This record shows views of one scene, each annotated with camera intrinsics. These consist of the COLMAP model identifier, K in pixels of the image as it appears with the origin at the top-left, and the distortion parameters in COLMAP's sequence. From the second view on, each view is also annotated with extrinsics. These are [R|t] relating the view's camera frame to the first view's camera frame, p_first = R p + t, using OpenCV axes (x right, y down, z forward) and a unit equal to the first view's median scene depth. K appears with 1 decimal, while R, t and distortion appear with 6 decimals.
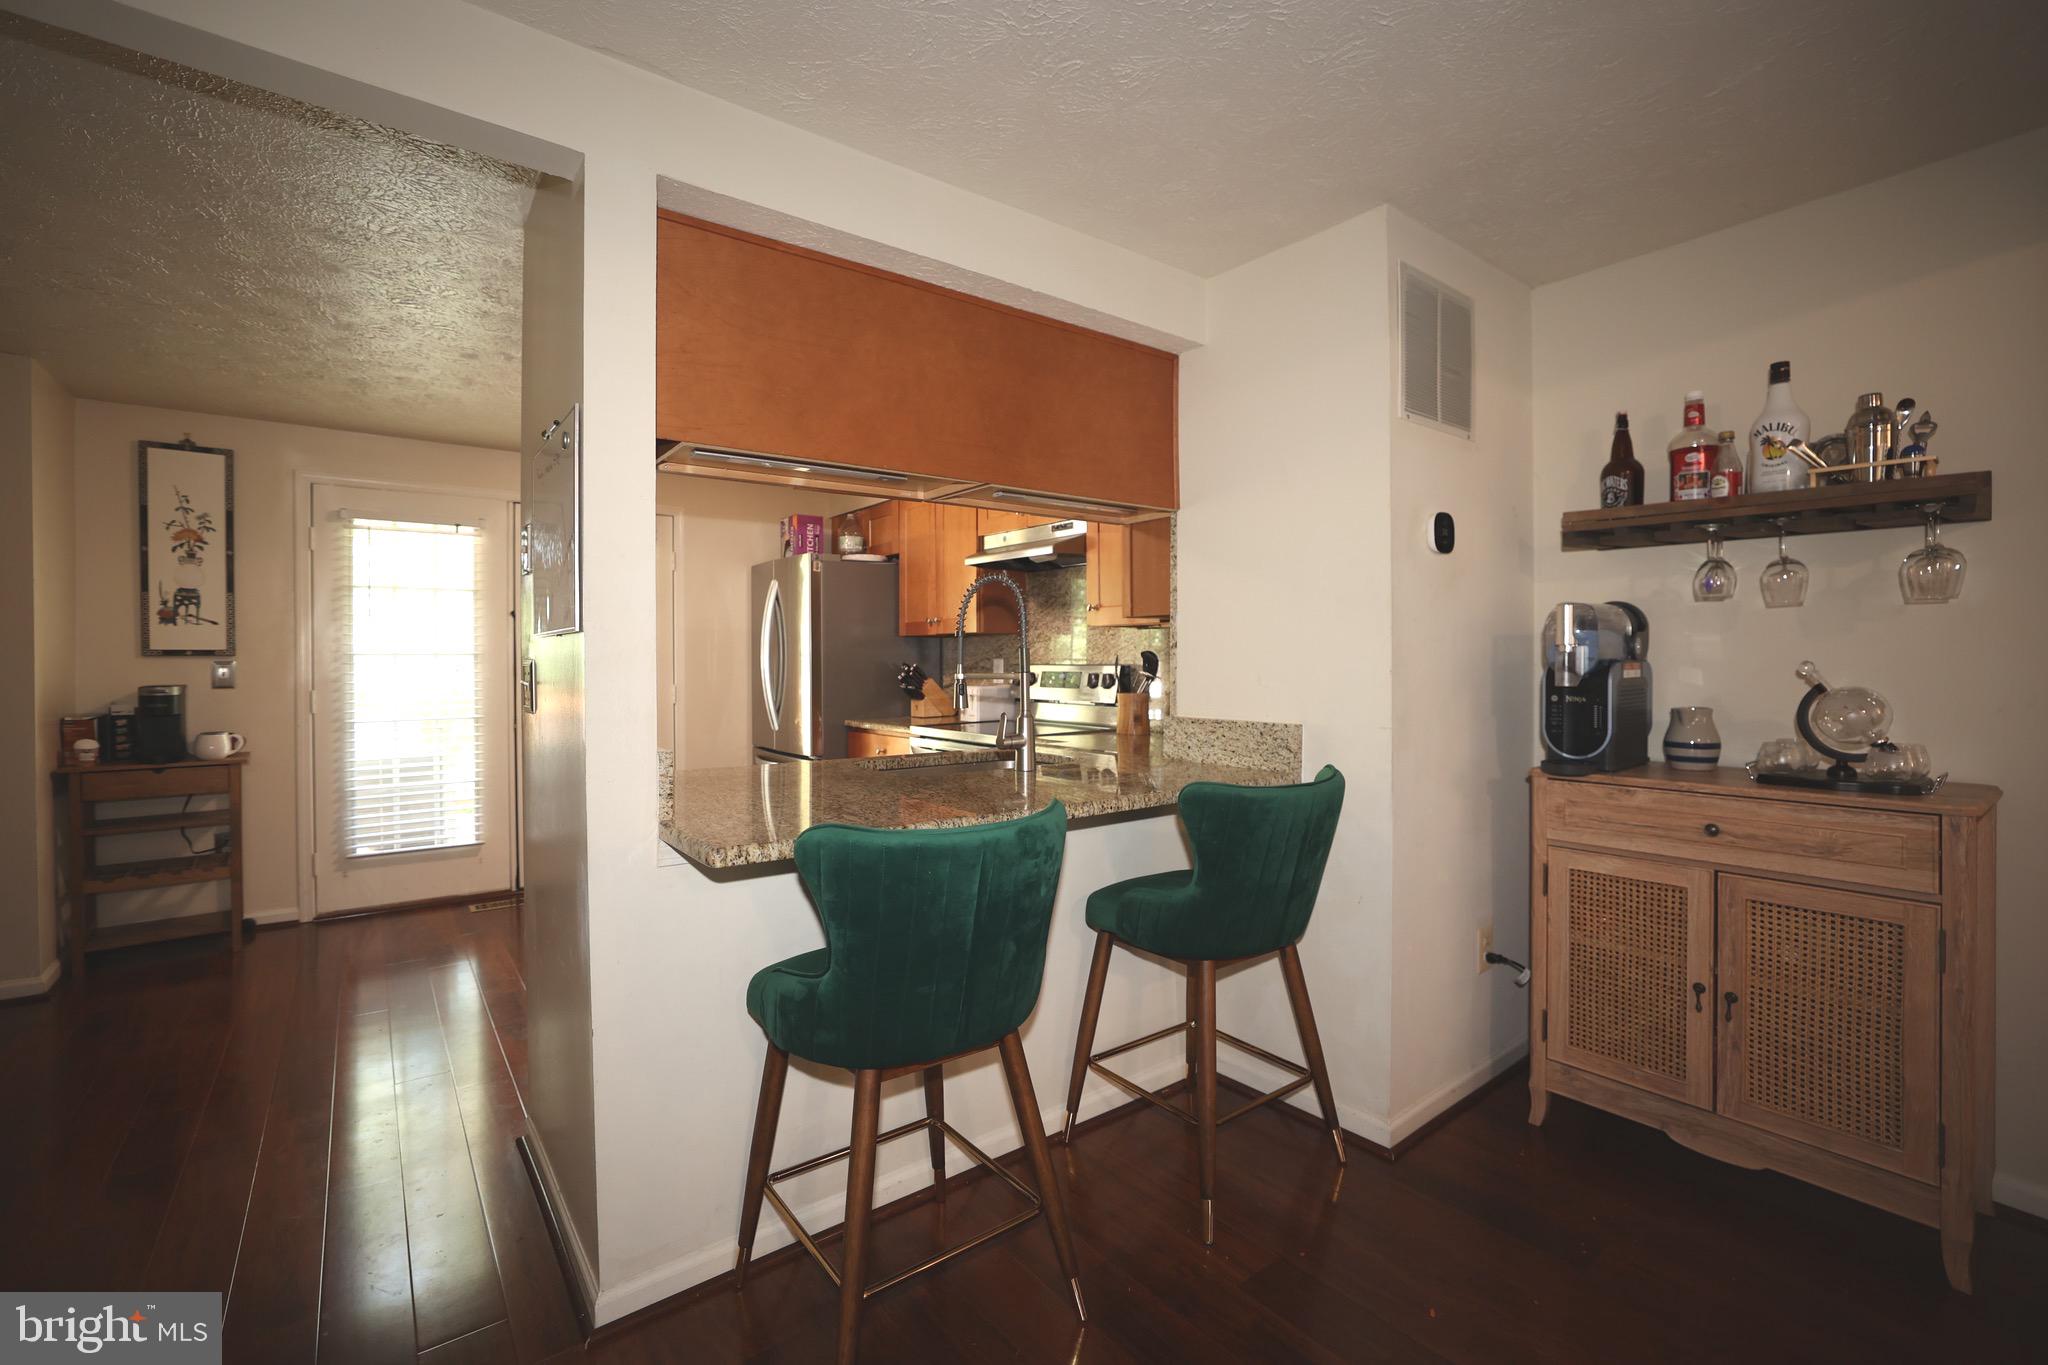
lens RADIAL K [[881.2, 0, 1024.0], [0, 881.2, 667.8], [0, 0, 1]] dist [-0.004955, -0.000460]
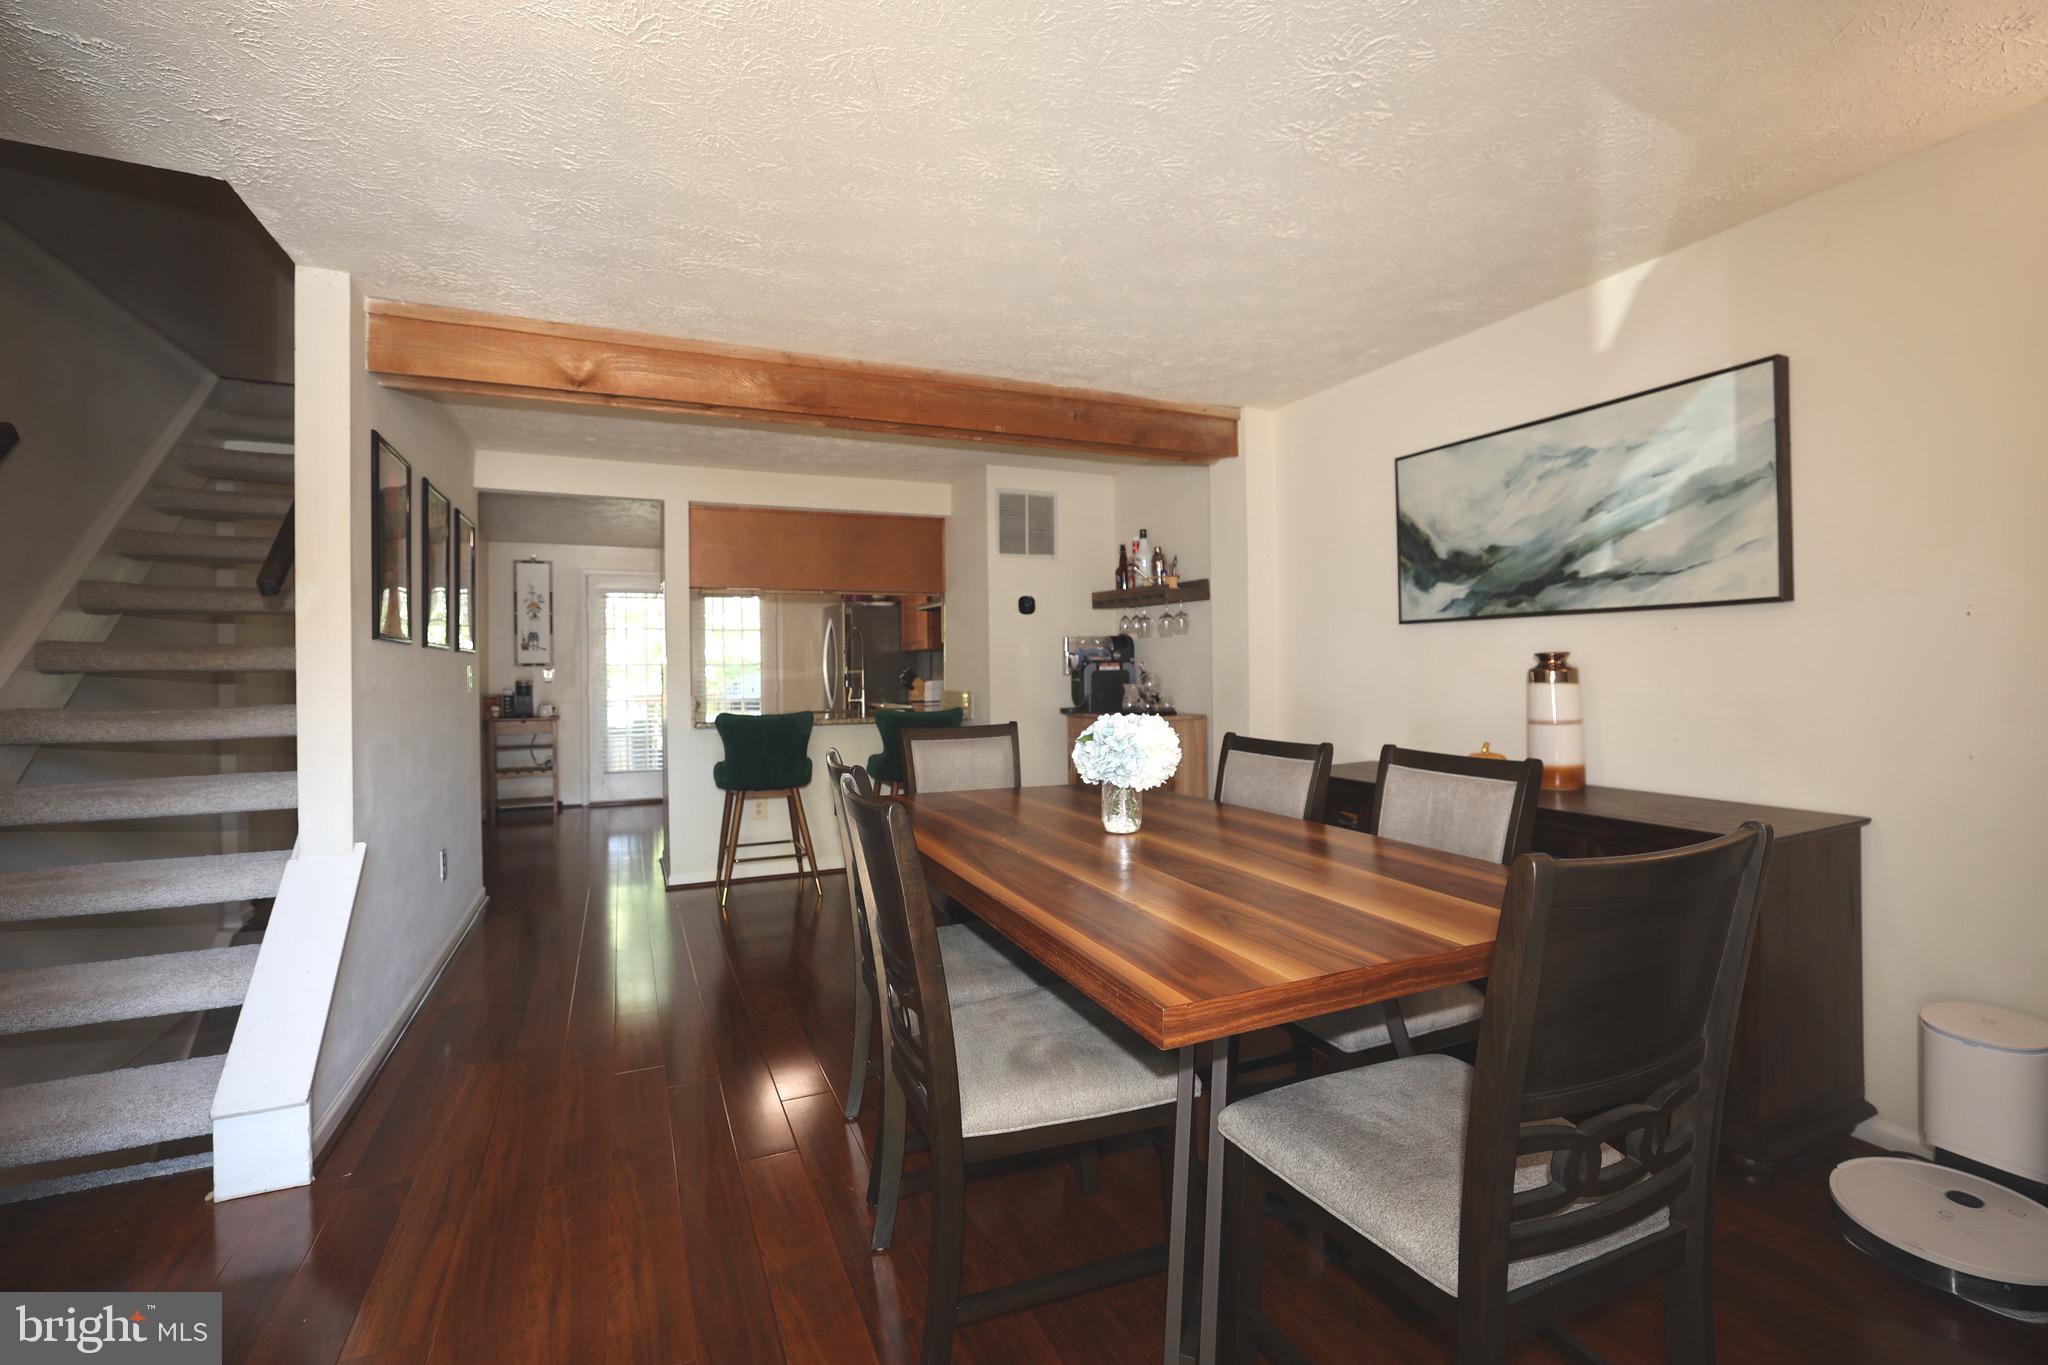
lens RADIAL K [[881.2, 0, 1022.9], [0, 881.2, 676.5], [0, 0, 1]] dist [-0.004955, -0.000460]
pose [[0.974618, -0.004727, -0.223823, 0.594380], [0.004169, 0.999987, -0.002966, 0.021319], [0.223834, 0.001957, 0.974625, -0.719732]]
